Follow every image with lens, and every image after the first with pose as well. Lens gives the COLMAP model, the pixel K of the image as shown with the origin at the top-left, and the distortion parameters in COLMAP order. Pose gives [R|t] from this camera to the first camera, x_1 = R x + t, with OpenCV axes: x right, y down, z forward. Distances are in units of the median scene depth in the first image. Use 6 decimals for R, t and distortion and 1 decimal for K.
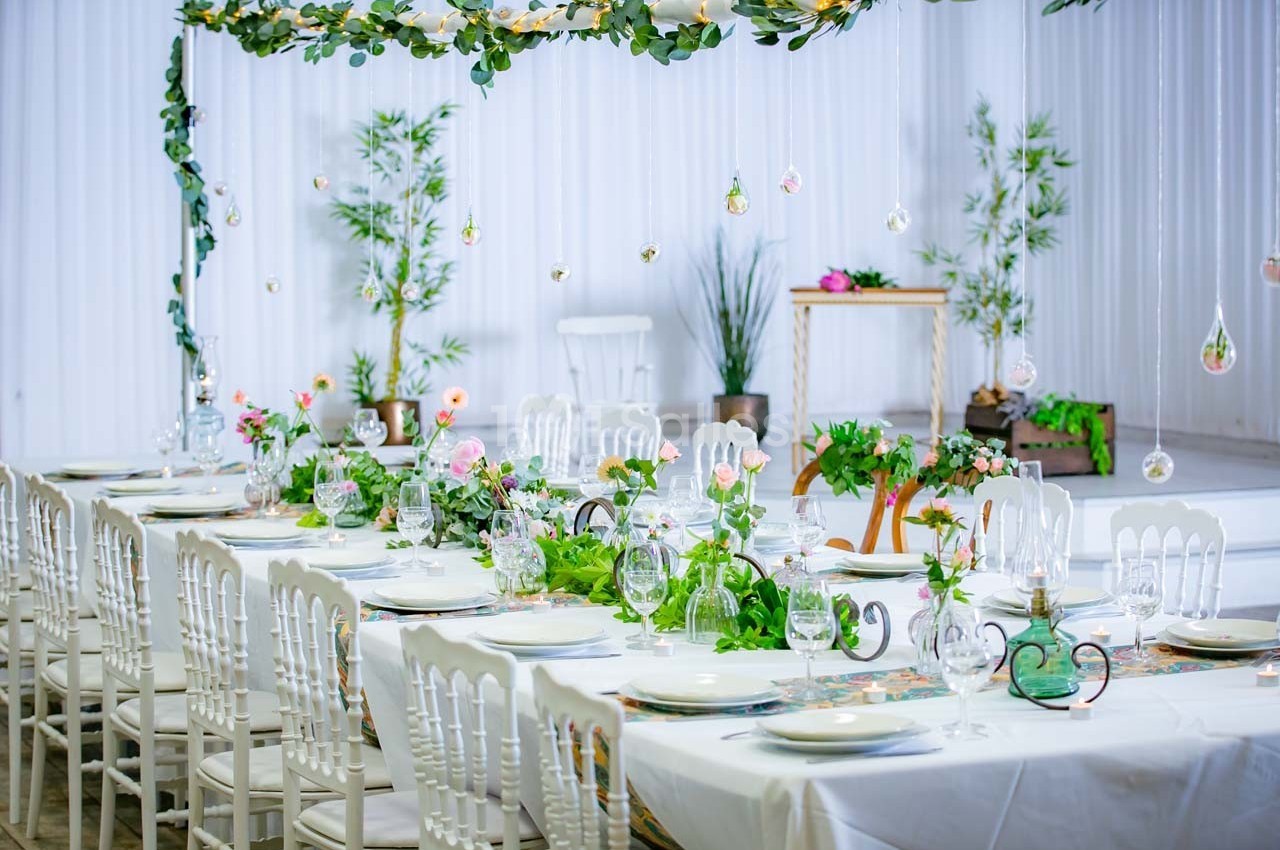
lens RADIAL K [[2807.7, 0, 639.4], [0, 2807.7, 450.2], [0, 0, 1]] dist [-0.320488, -0.119042]
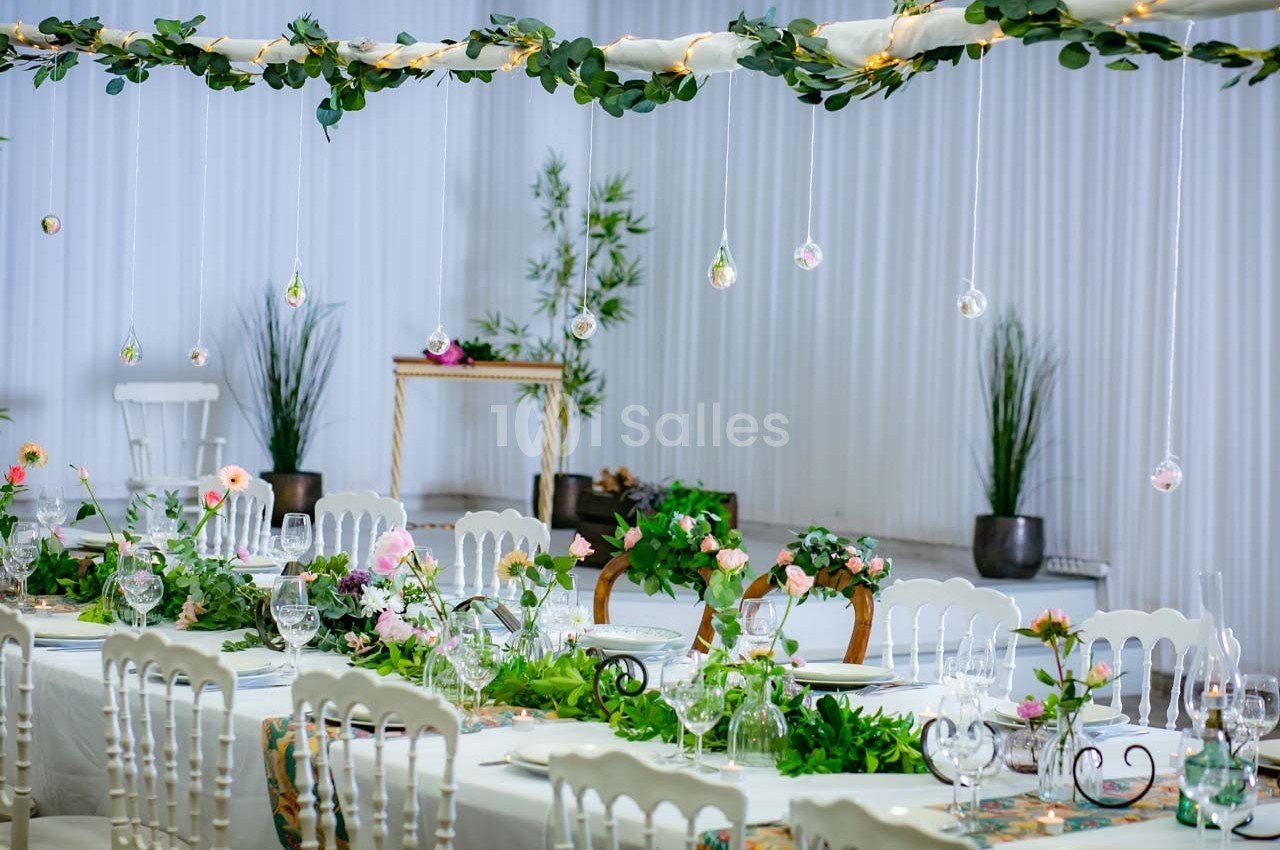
lens RADIAL K [[3034.2, 0, 640.0], [0, 3034.2, 425.0], [0, 0, 1]] dist [-0.106463, -0.711181]
pose [[0.966461, 0.027306, 0.255359, -0.150994], [-0.018574, 0.999159, -0.036544, -0.002328], [-0.256143, 0.030575, 0.966155, 0.039250]]
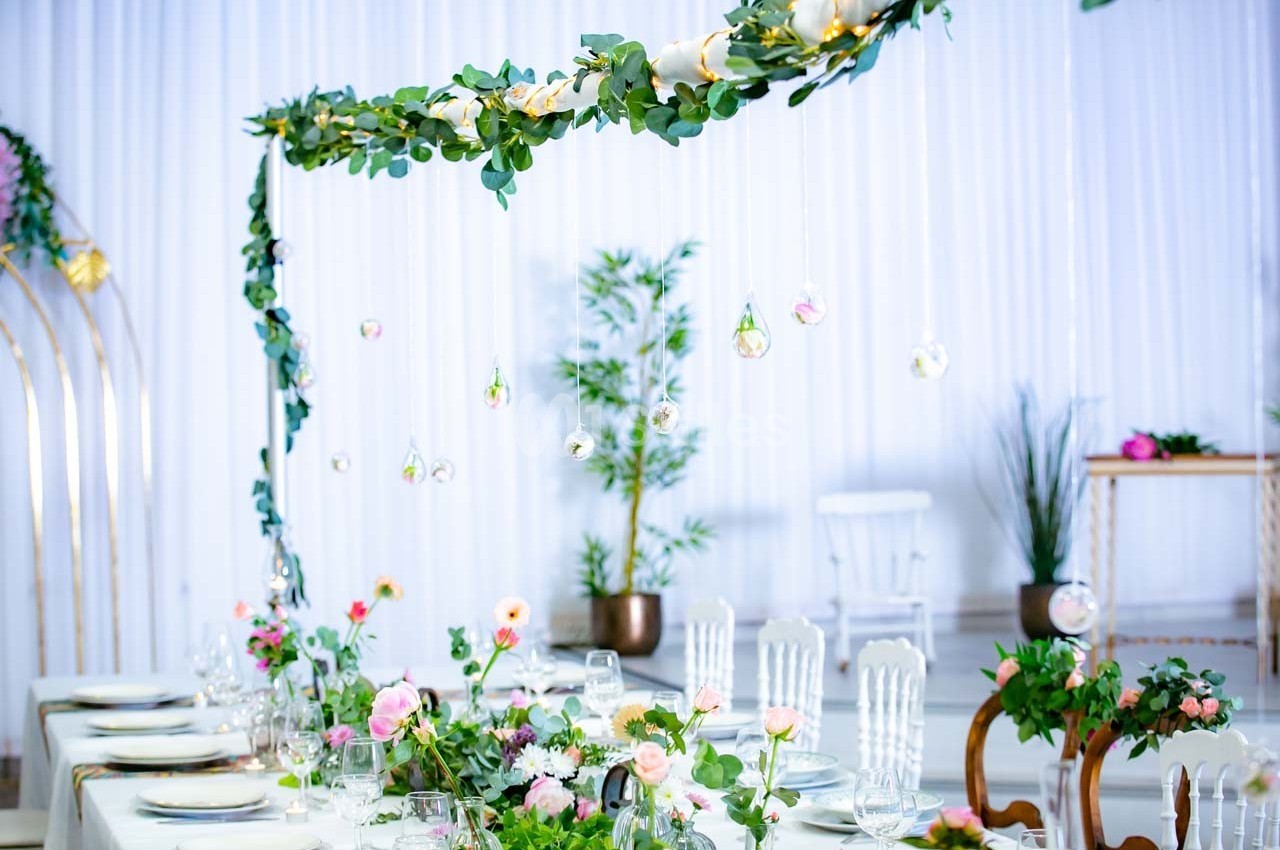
lens RADIAL K [[2890.3, 0, 640.0], [0, 2890.3, 425.0], [0, 0, 1]] dist [-0.297564, 0.144942]
pose [[0.987040, -0.013132, -0.159938, 0.075493], [0.002288, 0.997697, -0.067797, -0.013124], [0.160460, 0.066552, 0.984796, 0.194379]]
